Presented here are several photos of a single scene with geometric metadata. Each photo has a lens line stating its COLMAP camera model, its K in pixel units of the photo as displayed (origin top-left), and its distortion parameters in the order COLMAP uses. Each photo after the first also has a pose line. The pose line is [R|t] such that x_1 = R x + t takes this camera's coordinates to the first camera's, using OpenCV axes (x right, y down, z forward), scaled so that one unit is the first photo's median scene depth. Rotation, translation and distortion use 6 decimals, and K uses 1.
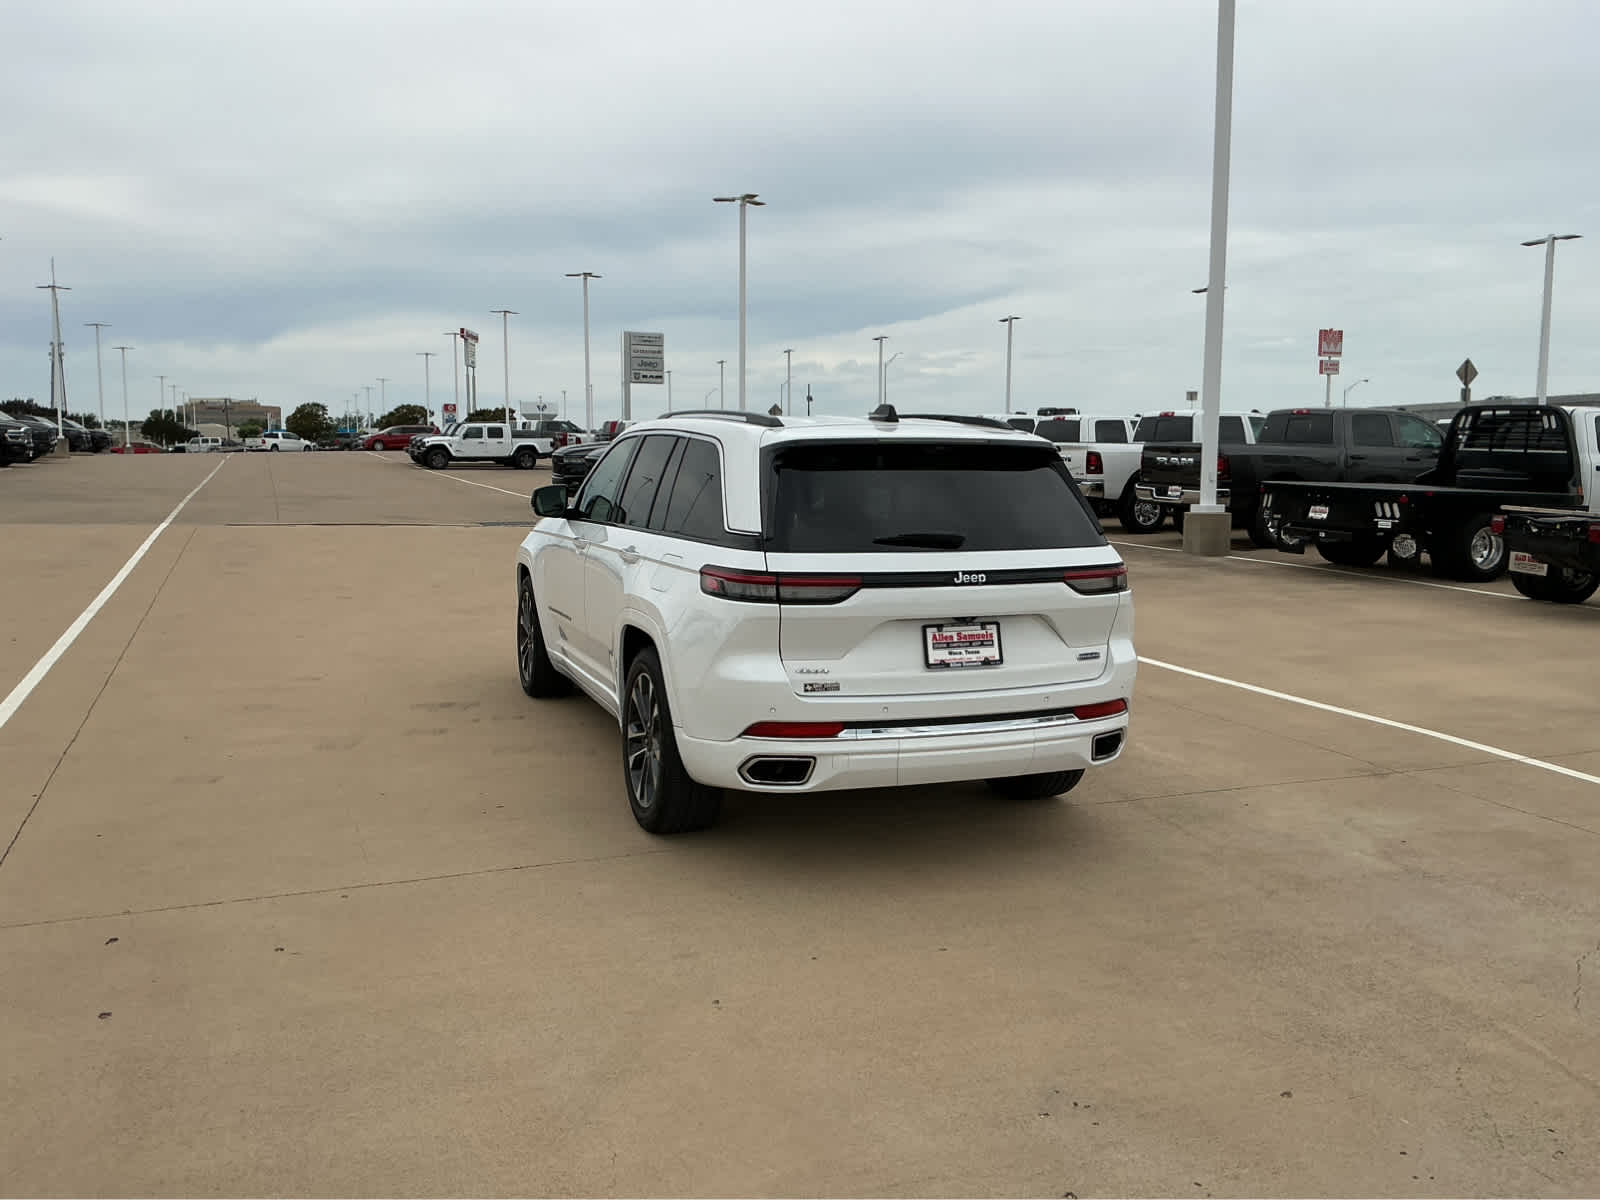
lens RADIAL K [[1332.7, 0, 805.7], [0, 1332.7, 600.0], [0, 0, 1]] dist [0.083467, -0.165123]
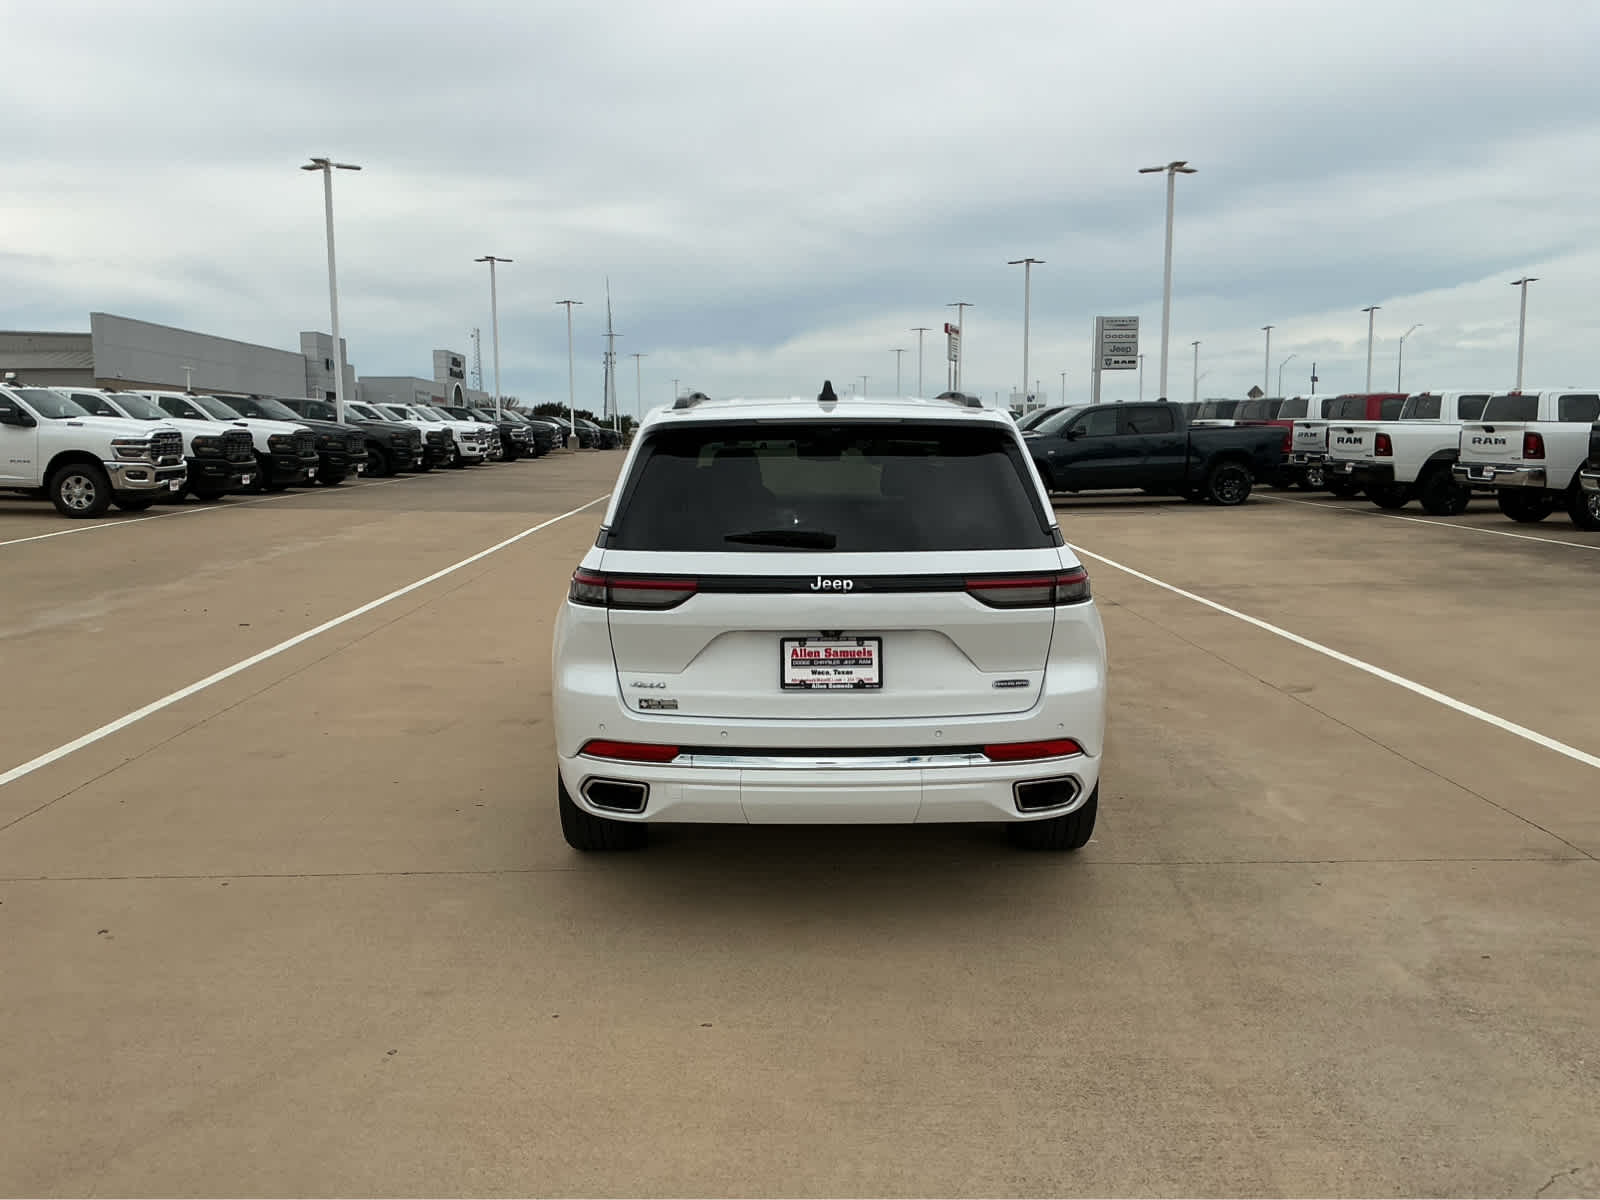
lens RADIAL K [[1332.7, 0, 798.7], [0, 1332.7, 604.7], [0, 0, 1]] dist [0.083467, -0.165123]
pose [[0.933058, 0.030750, -0.358410, 0.360378], [-0.026943, 0.999515, 0.015611, -0.014300], [0.358716, -0.004909, 0.933434, 0.187757]]
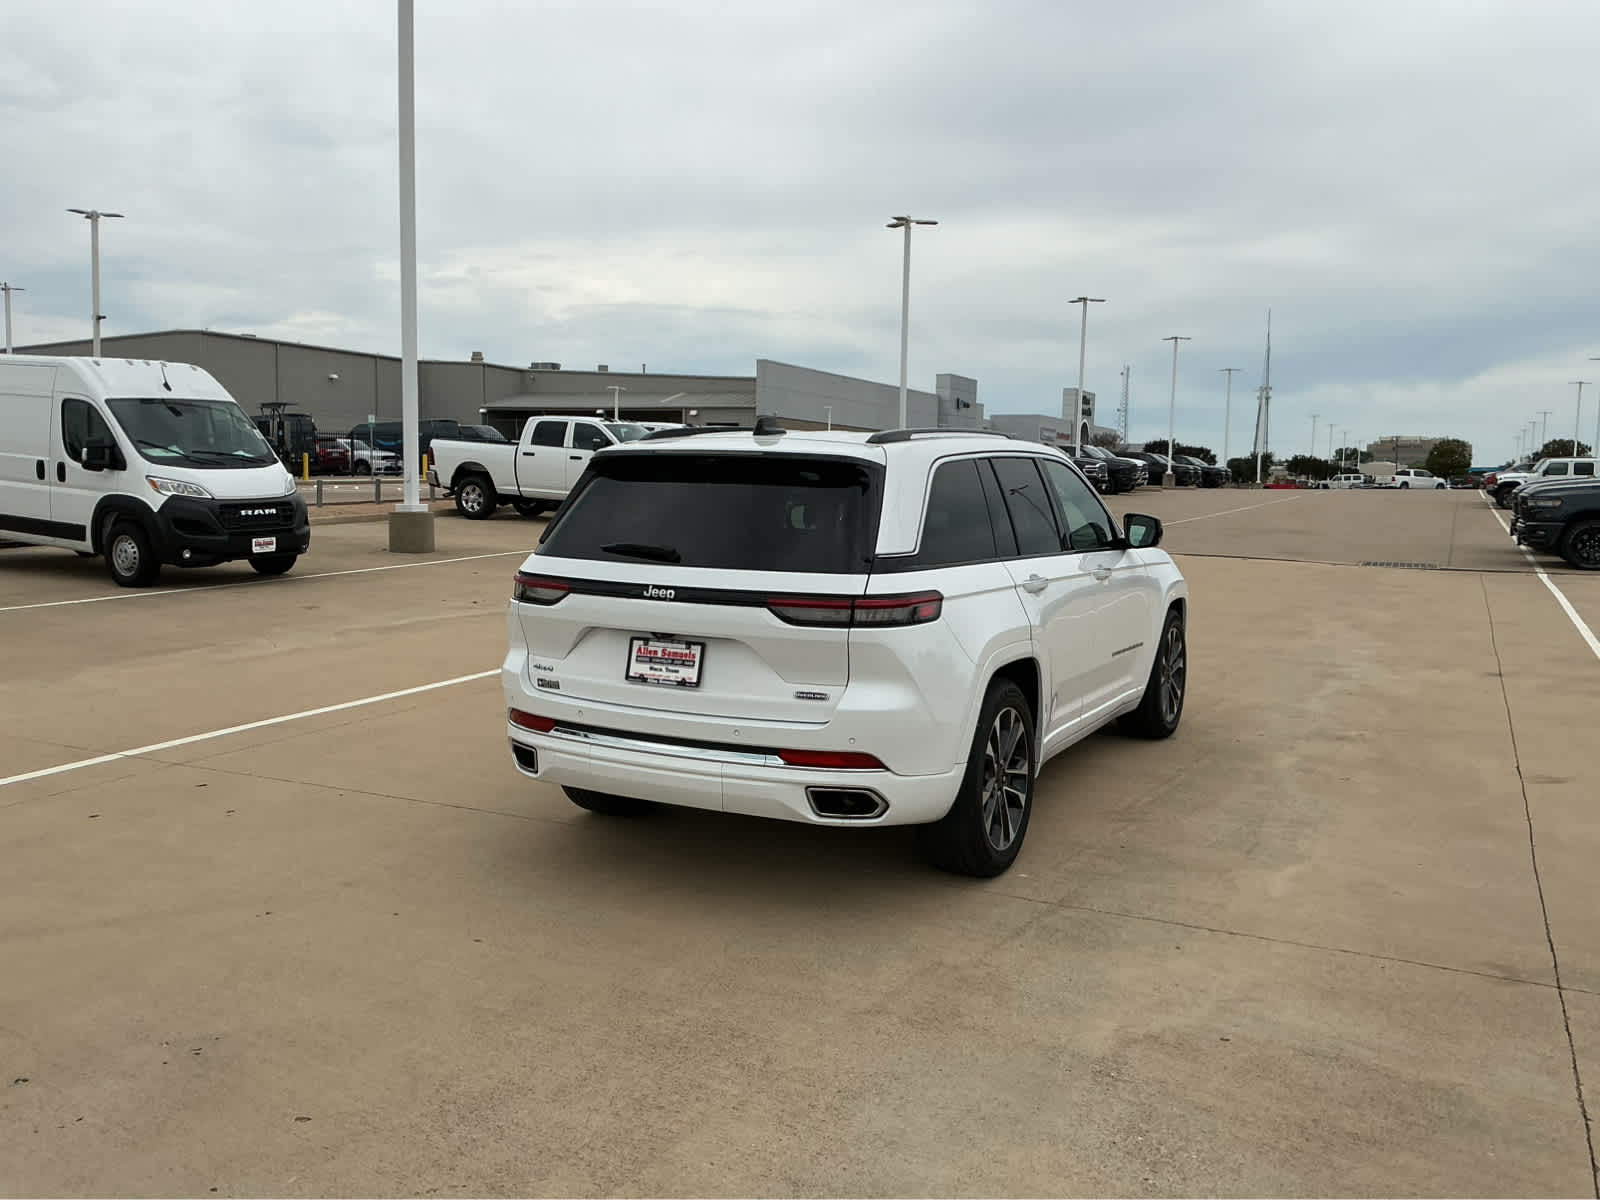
lens RADIAL K [[1332.7, 0, 790.2], [0, 1332.7, 598.7], [0, 0, 1]] dist [0.083467, -0.165123]
pose [[0.659556, 0.075471, -0.747857, 0.812347], [-0.097394, 0.995140, 0.014532, -0.031560], [0.745319, 0.063252, 0.663701, 0.380931]]
